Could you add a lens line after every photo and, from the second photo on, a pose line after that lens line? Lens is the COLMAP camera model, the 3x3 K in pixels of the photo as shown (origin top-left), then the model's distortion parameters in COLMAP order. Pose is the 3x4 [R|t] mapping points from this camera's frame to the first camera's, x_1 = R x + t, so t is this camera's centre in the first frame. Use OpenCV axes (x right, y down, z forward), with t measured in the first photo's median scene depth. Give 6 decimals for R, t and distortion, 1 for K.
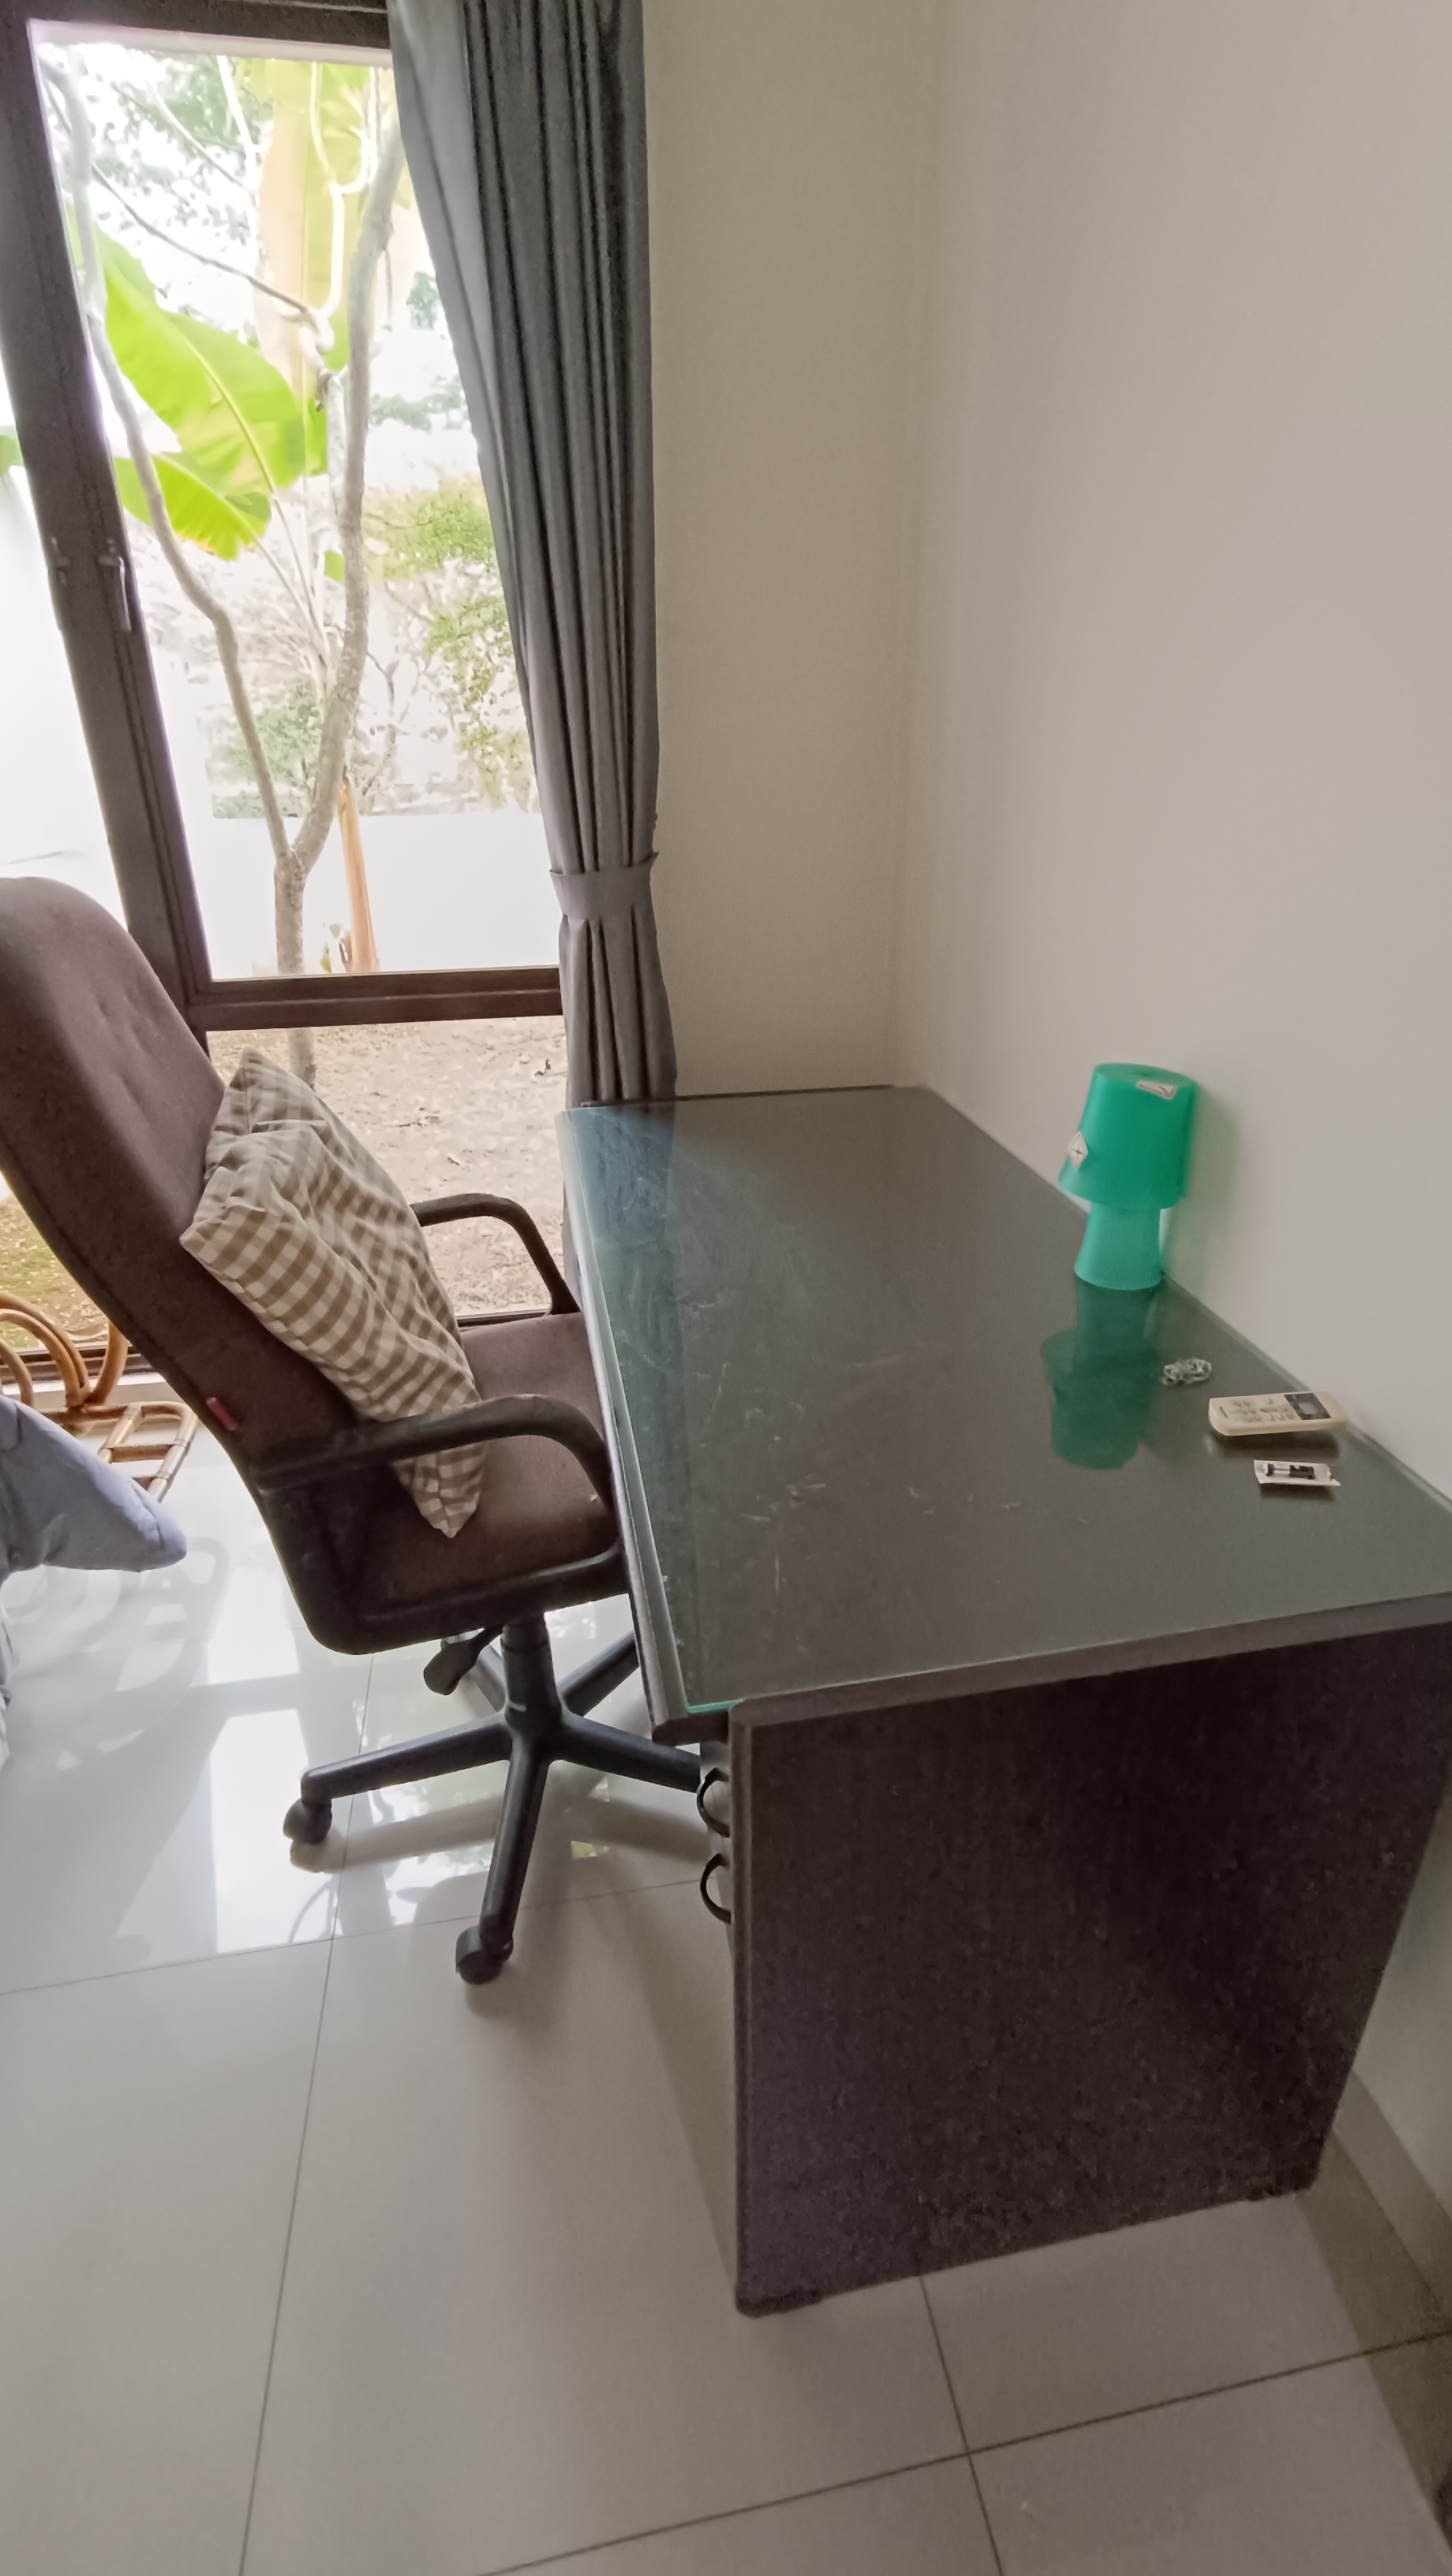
lens RADIAL K [[1177.2, 0, 717.7], [0, 1177.2, 1287.1], [0, 0, 1]] dist [-0.008132, -0.000535]
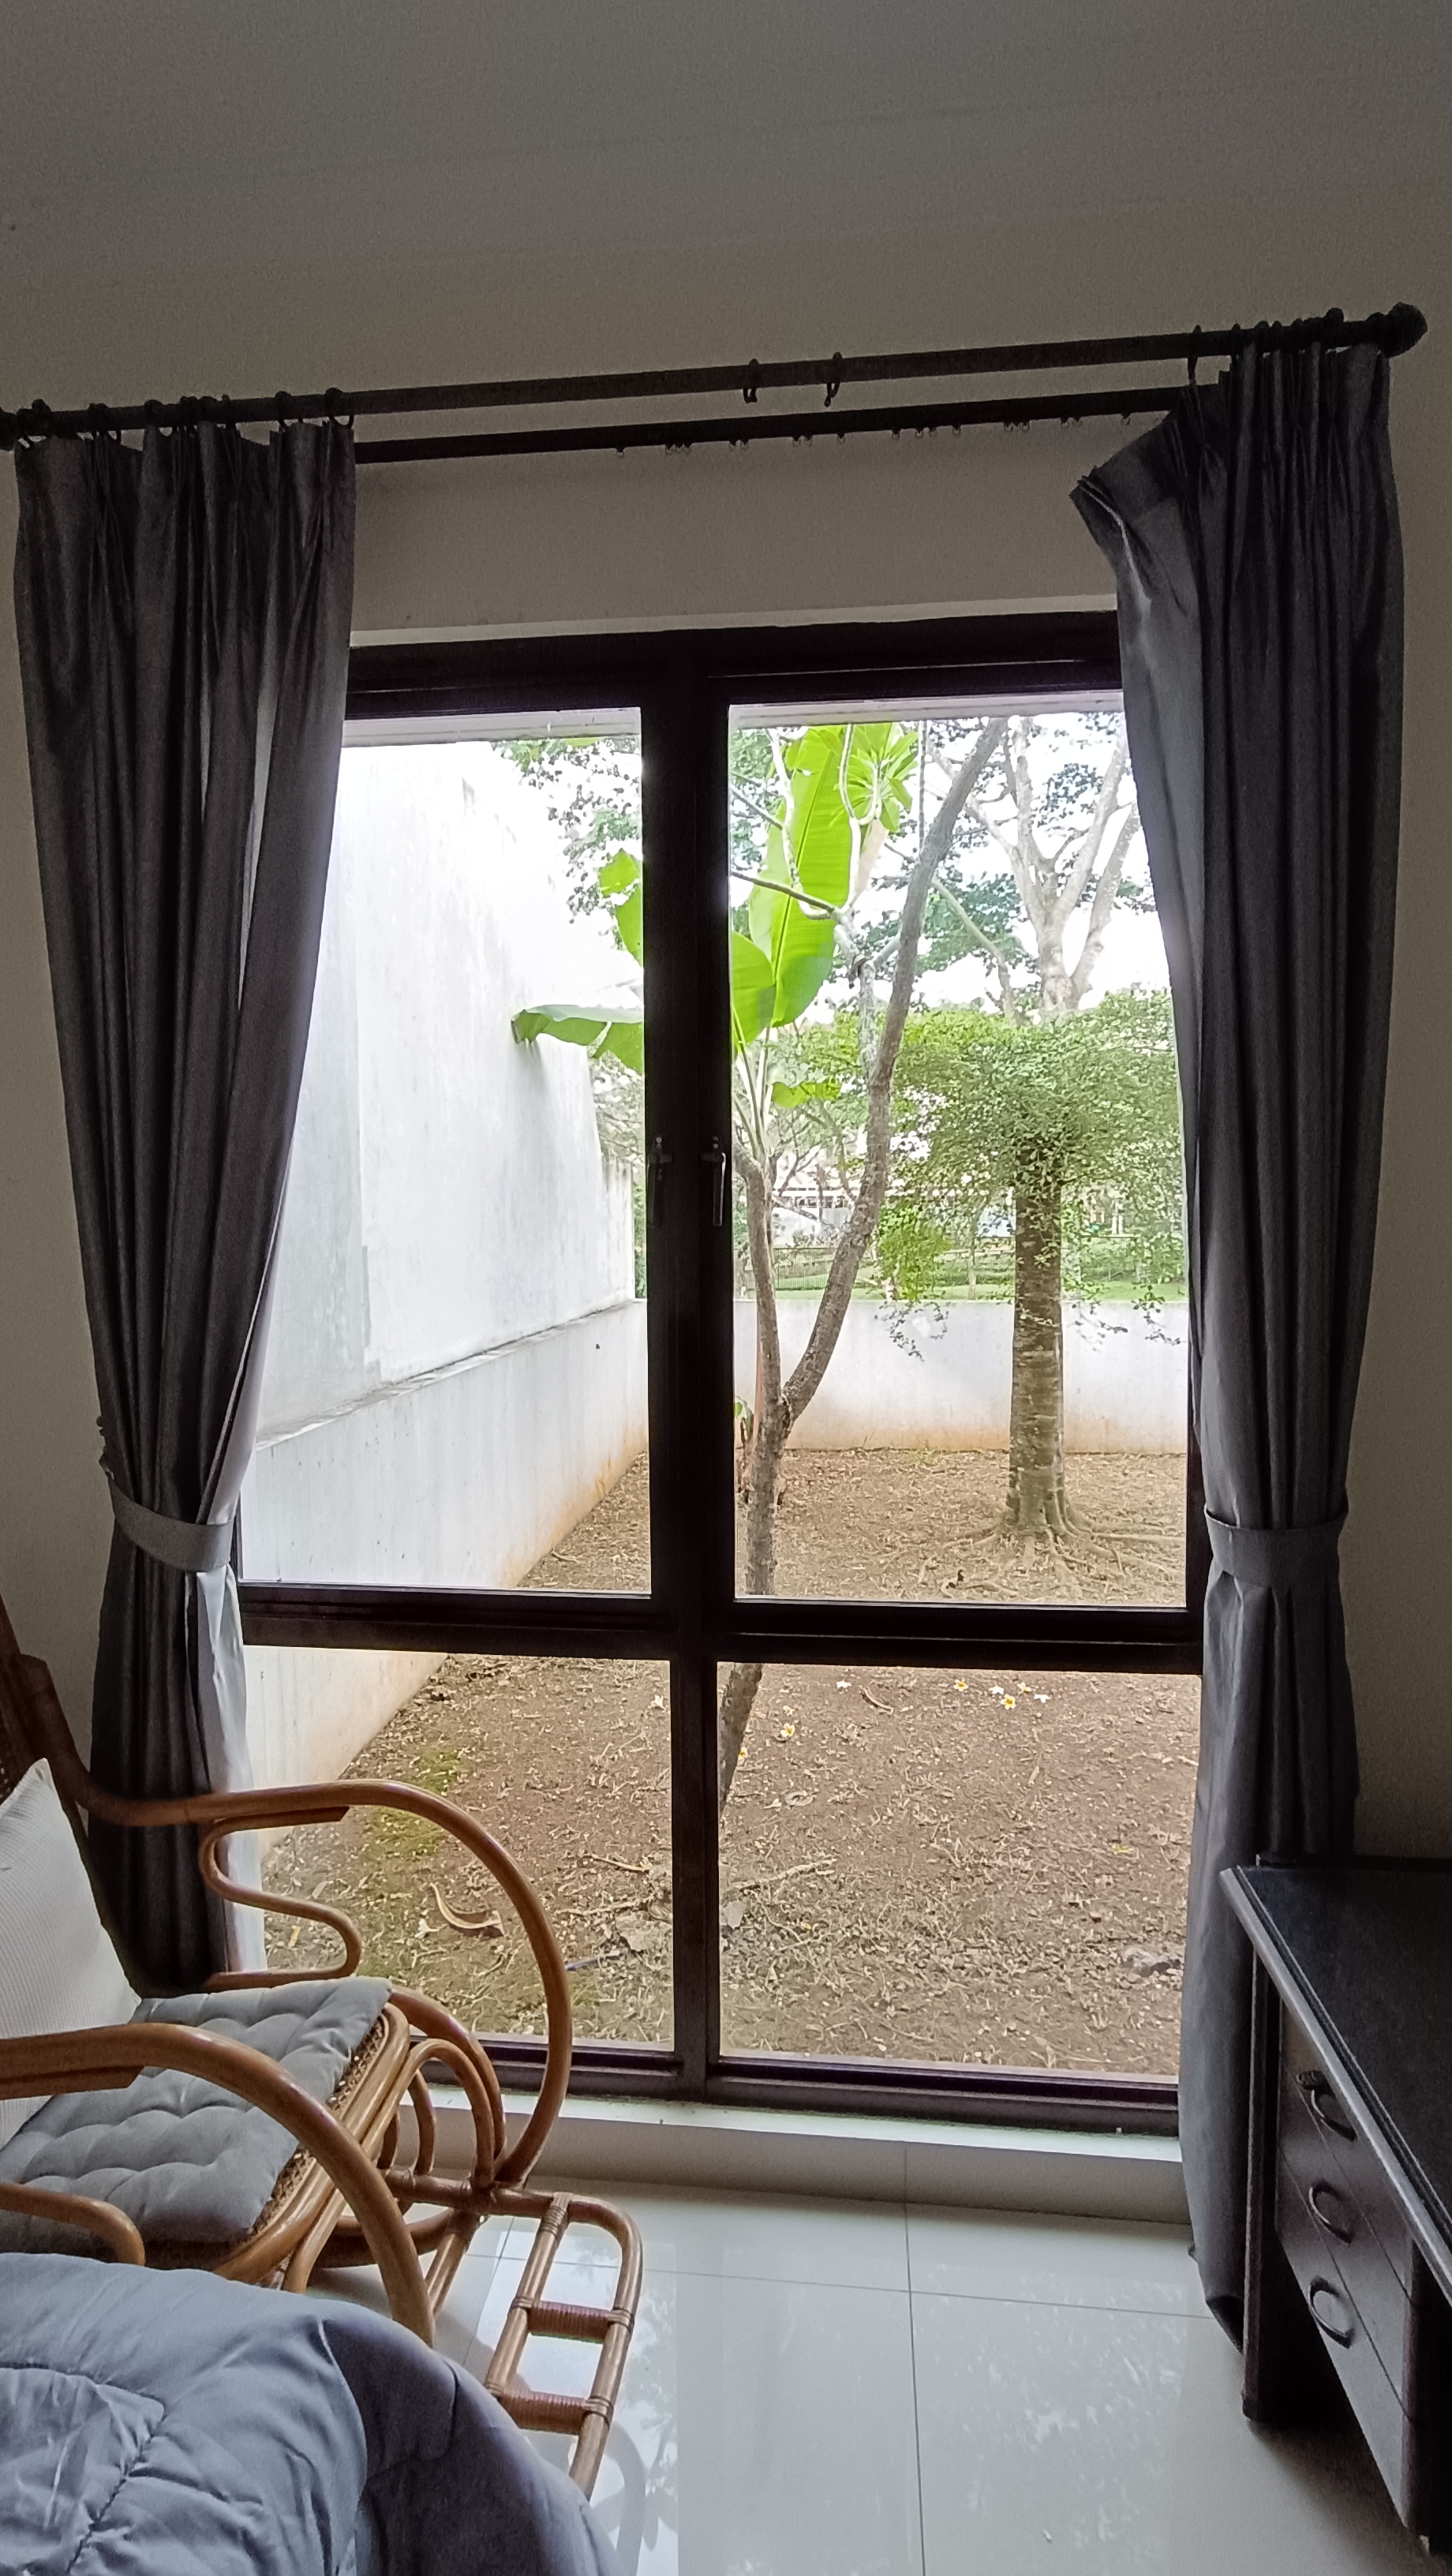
lens RADIAL K [[1177.2, 0, 743.8], [0, 1177.2, 1281.9], [0, 0, 1]] dist [-0.008132, -0.000535]
pose [[0.965644, 0.017595, -0.259272, -0.211795], [-0.111667, 0.928993, -0.352850, -0.174191], [0.234654, 0.369680, 0.899041, 0.182424]]
